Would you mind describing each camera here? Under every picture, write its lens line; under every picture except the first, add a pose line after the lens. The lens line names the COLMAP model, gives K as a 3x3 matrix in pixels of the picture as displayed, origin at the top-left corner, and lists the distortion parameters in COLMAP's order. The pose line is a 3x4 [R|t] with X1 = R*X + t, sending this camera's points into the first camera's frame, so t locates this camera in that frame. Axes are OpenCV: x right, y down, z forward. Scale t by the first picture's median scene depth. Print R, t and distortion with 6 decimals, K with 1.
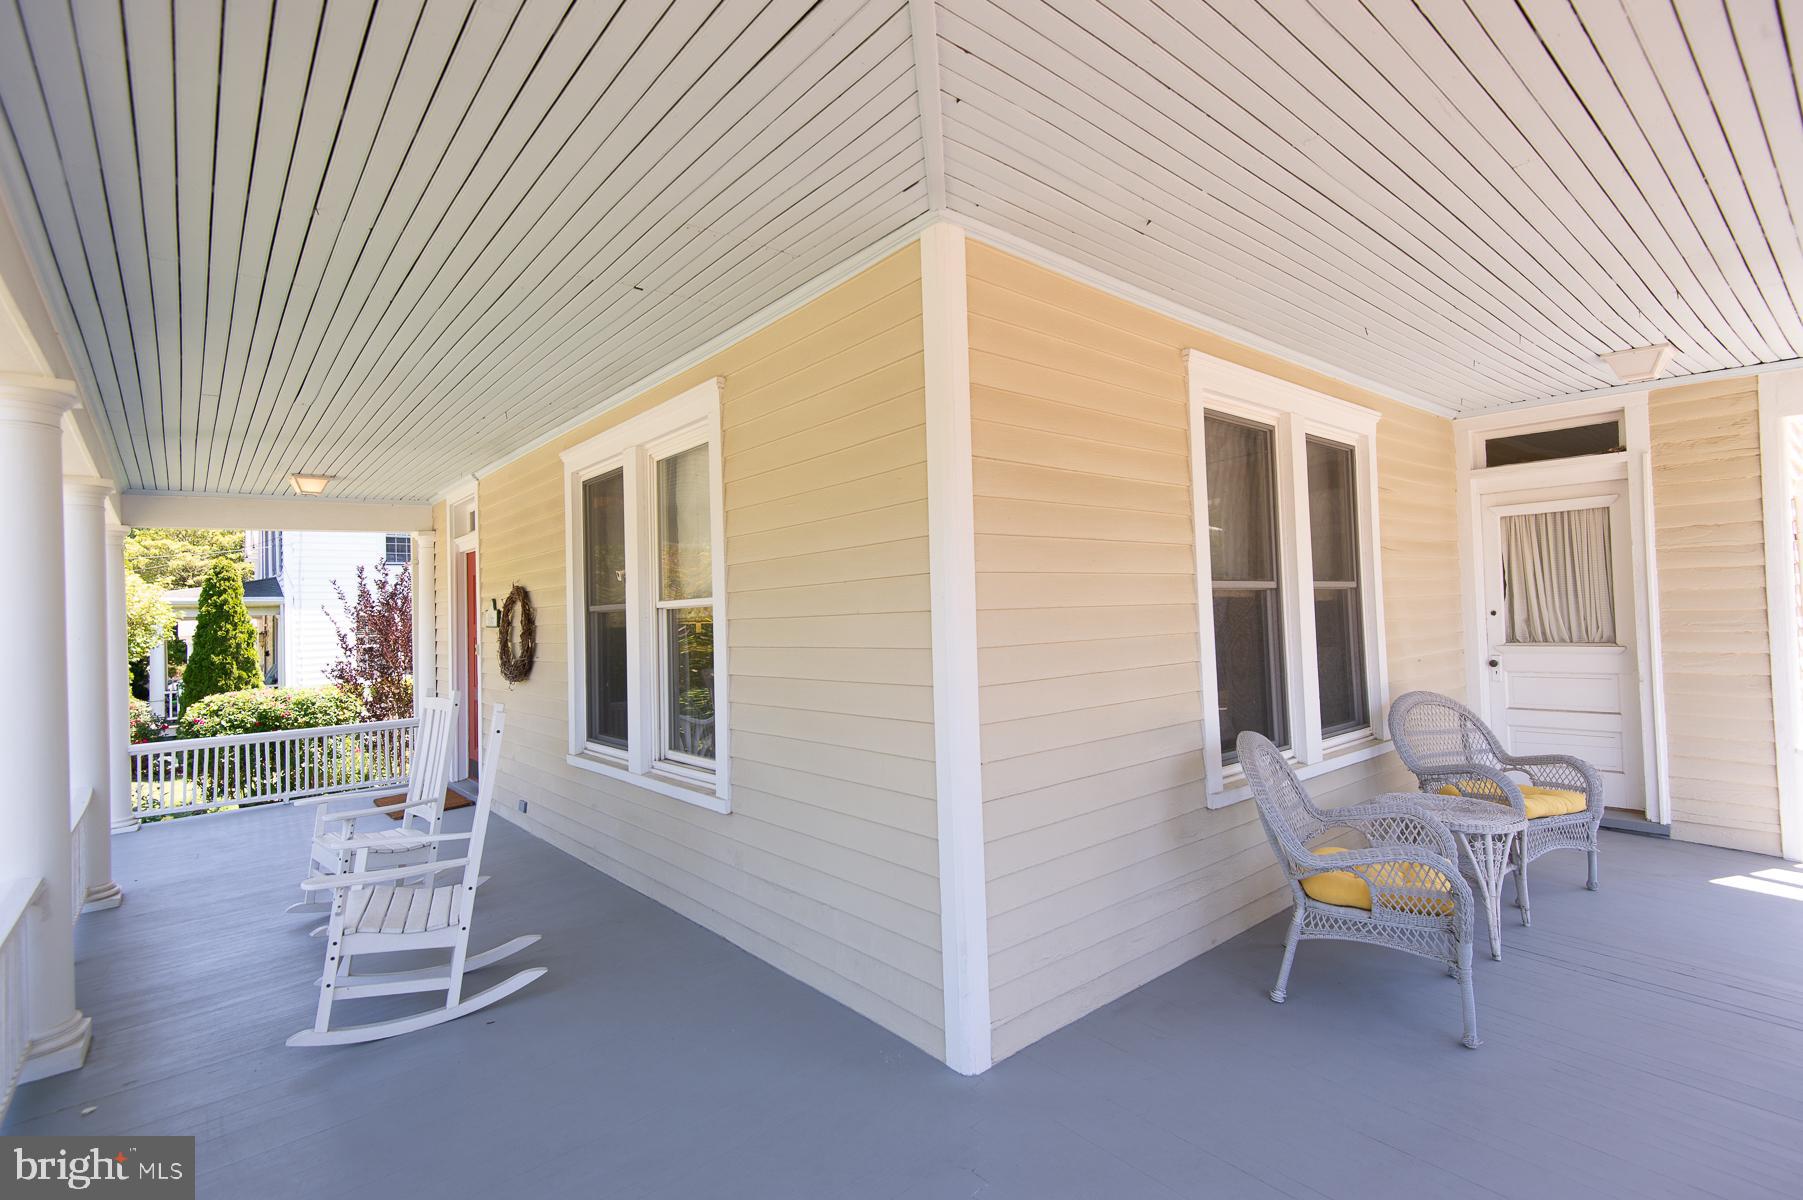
lens RADIAL K [[831.5, 0, 897.3], [0, 831.5, 599.4], [0, 0, 1]] dist [0.030251, -0.019250]
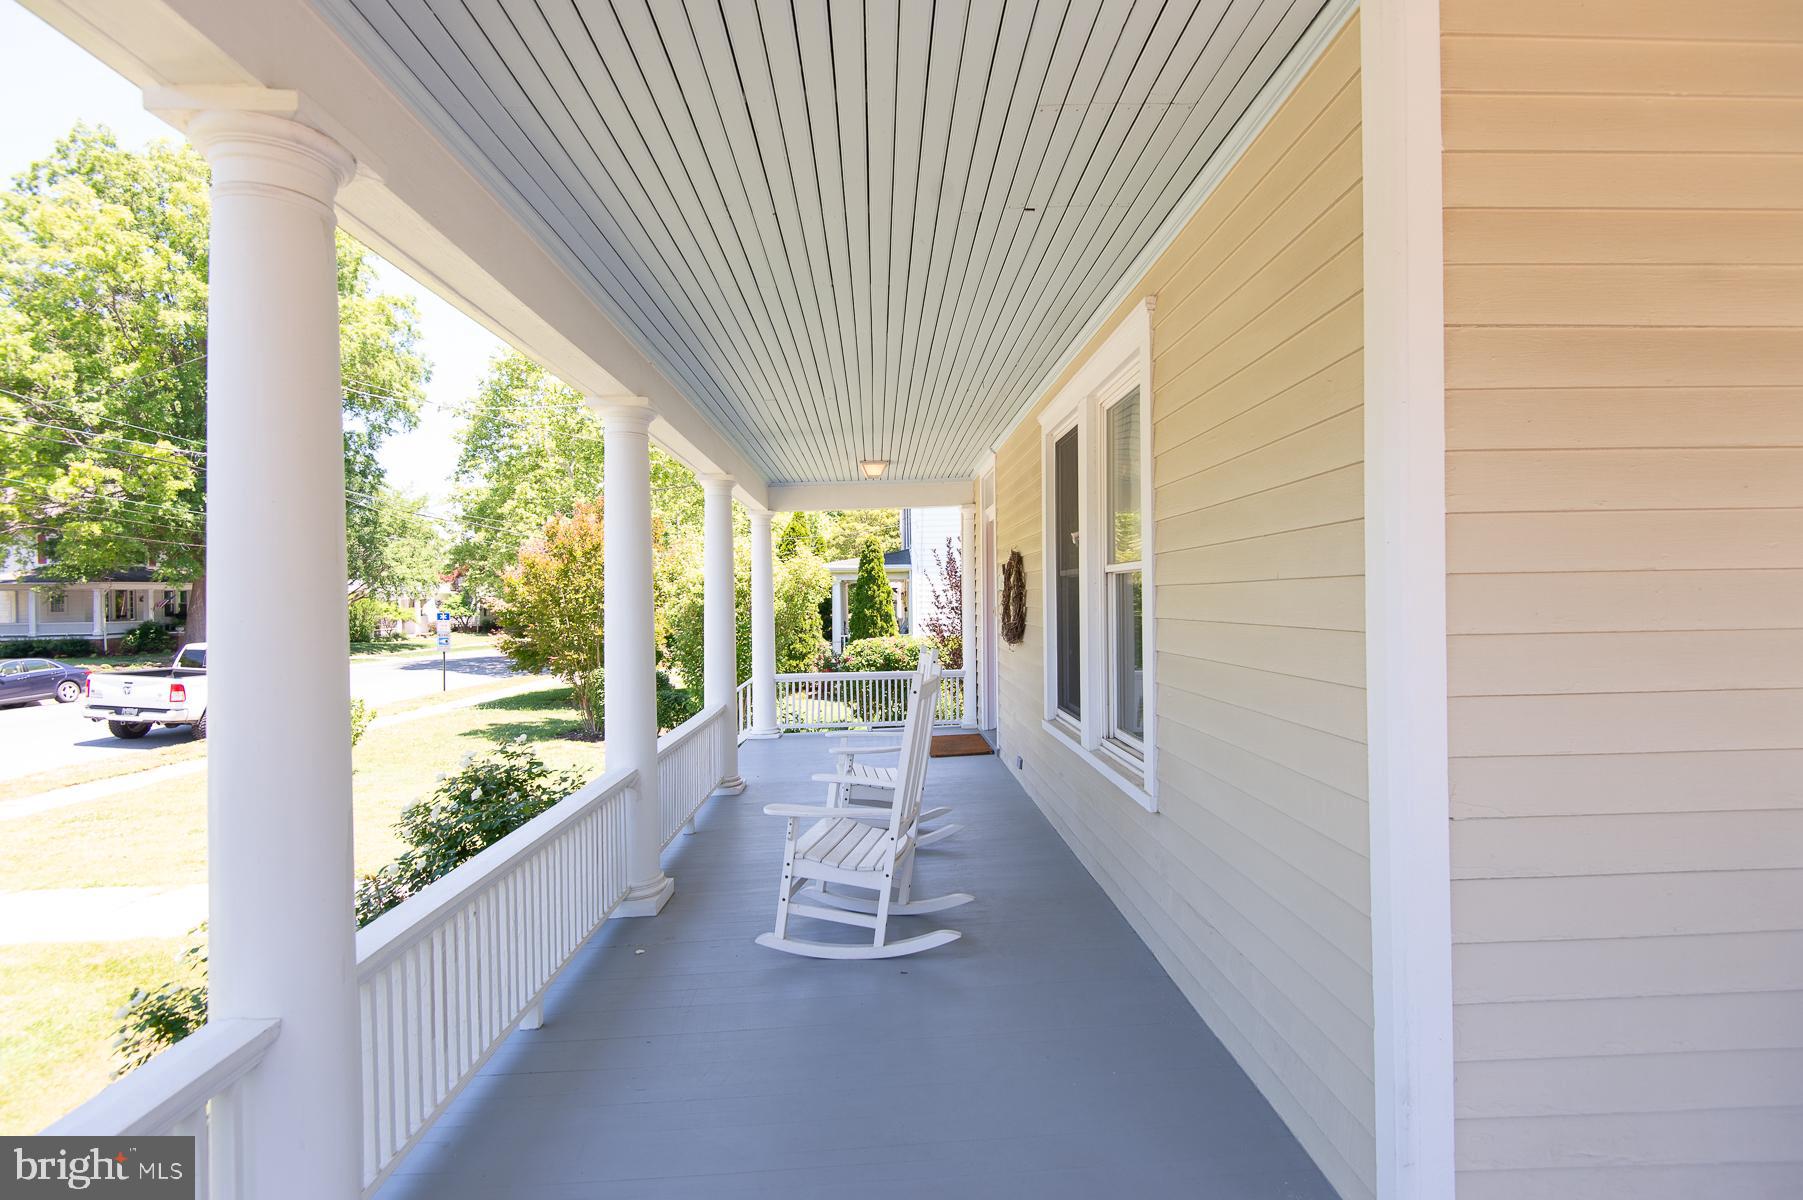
lens RADIAL K [[823.7, 0, 904.6], [0, 823.7, 598.4], [0, 0, 1]] dist [0.032916, -0.018918]
pose [[0.788485, 0.021477, -0.614678, 0.079438], [0.002536, 0.999268, 0.038168, 0.003088], [0.615048, -0.031653, 0.787854, 0.126923]]
